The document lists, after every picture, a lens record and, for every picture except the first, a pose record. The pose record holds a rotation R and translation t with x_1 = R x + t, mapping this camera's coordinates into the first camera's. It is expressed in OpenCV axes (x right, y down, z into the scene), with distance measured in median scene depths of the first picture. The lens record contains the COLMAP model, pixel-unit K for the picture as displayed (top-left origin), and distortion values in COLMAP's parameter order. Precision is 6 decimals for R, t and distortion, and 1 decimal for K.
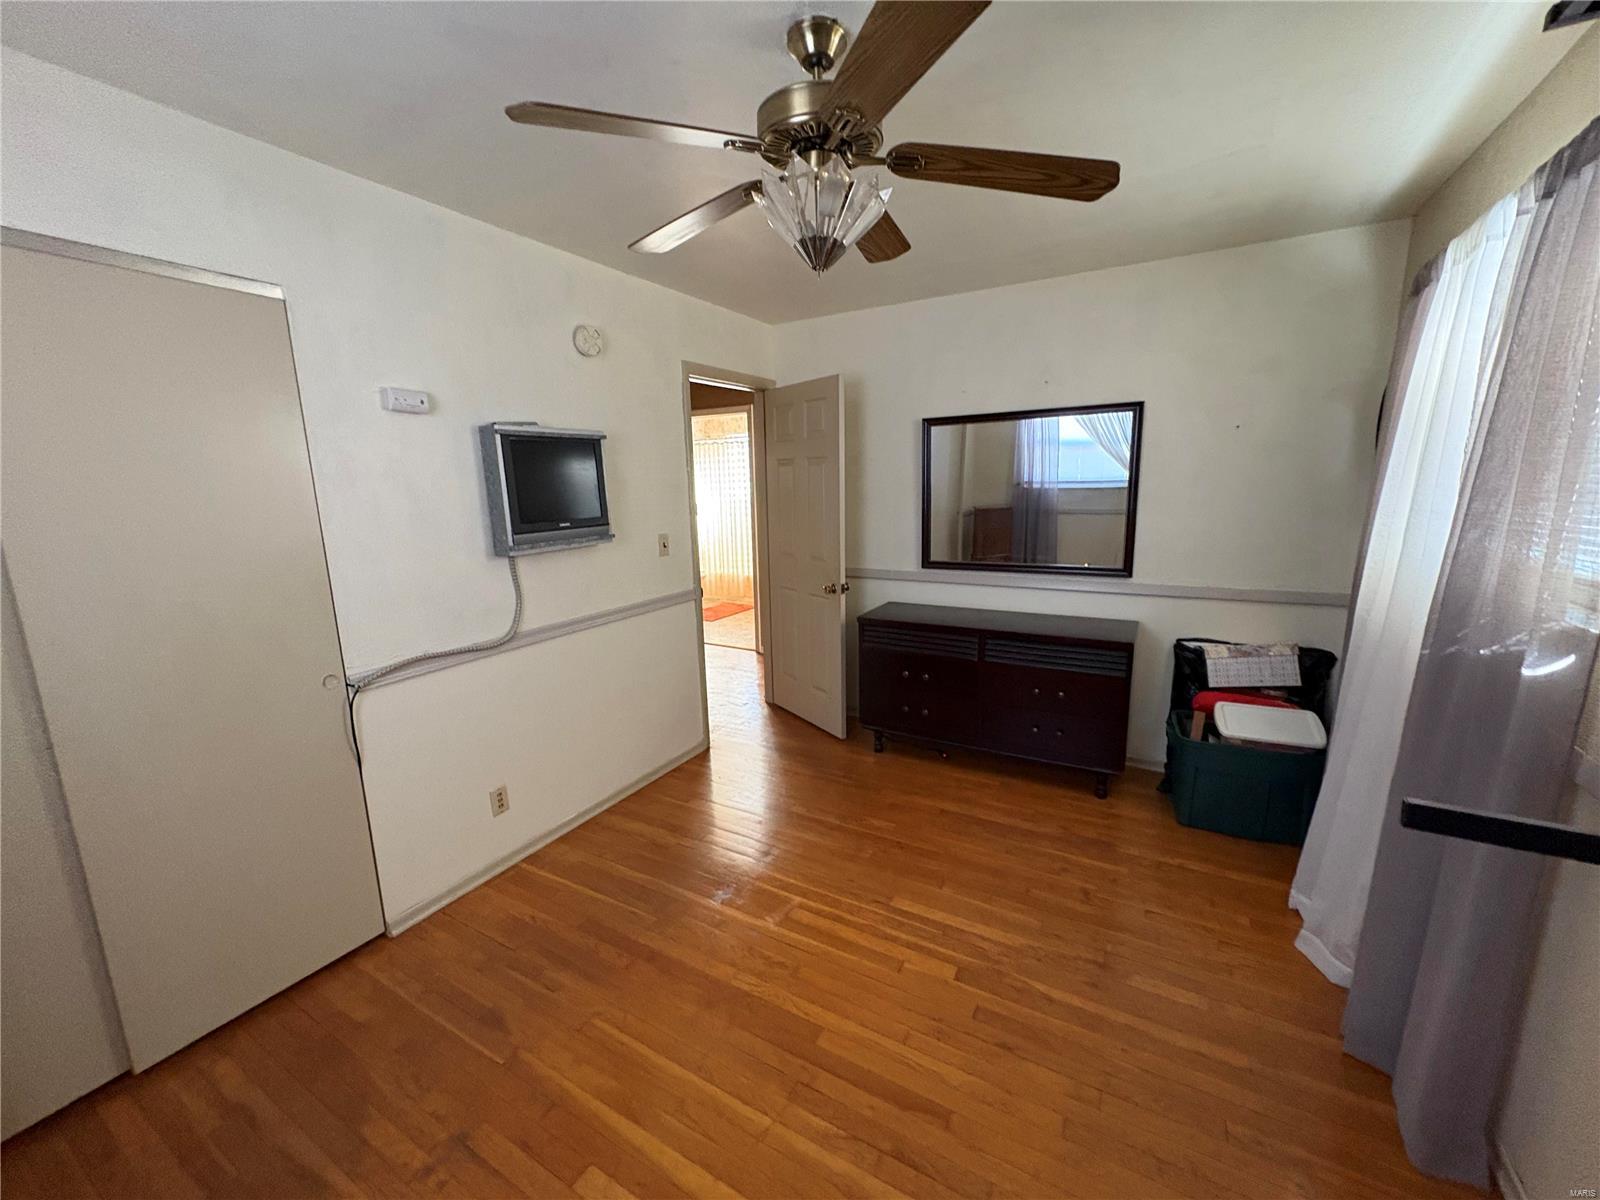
lens RADIAL K [[638.3, 0, 800.0], [0, 638.3, 600.0], [0, 0, 1]] dist [0.001658, 0.000196]
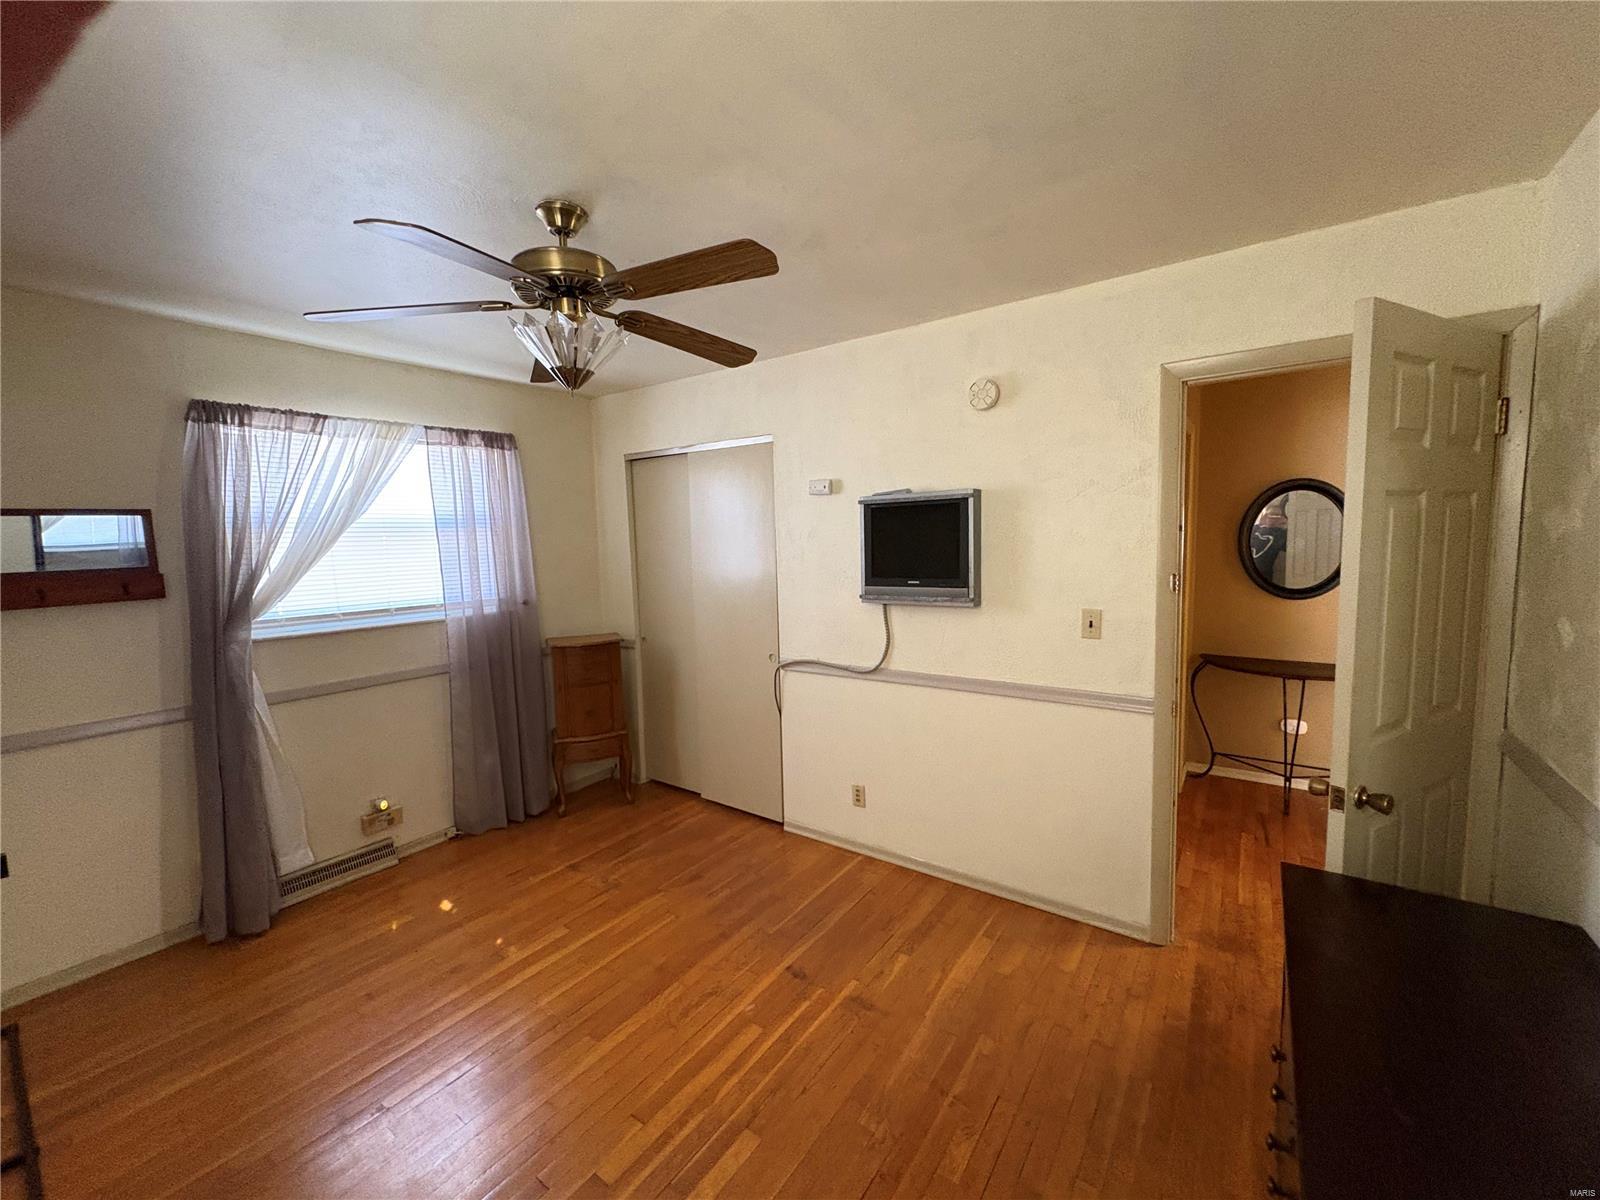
lens RADIAL K [[638.3, 0, 800.0], [0, 638.3, 600.0], [0, 0, 1]] dist [0.001658, 0.000196]
pose [[-0.108733, 0.123935, -0.986315, 0.811090], [-0.153916, 0.978133, 0.139875, -0.240542], [0.982083, 0.167019, -0.087280, 1.058086]]
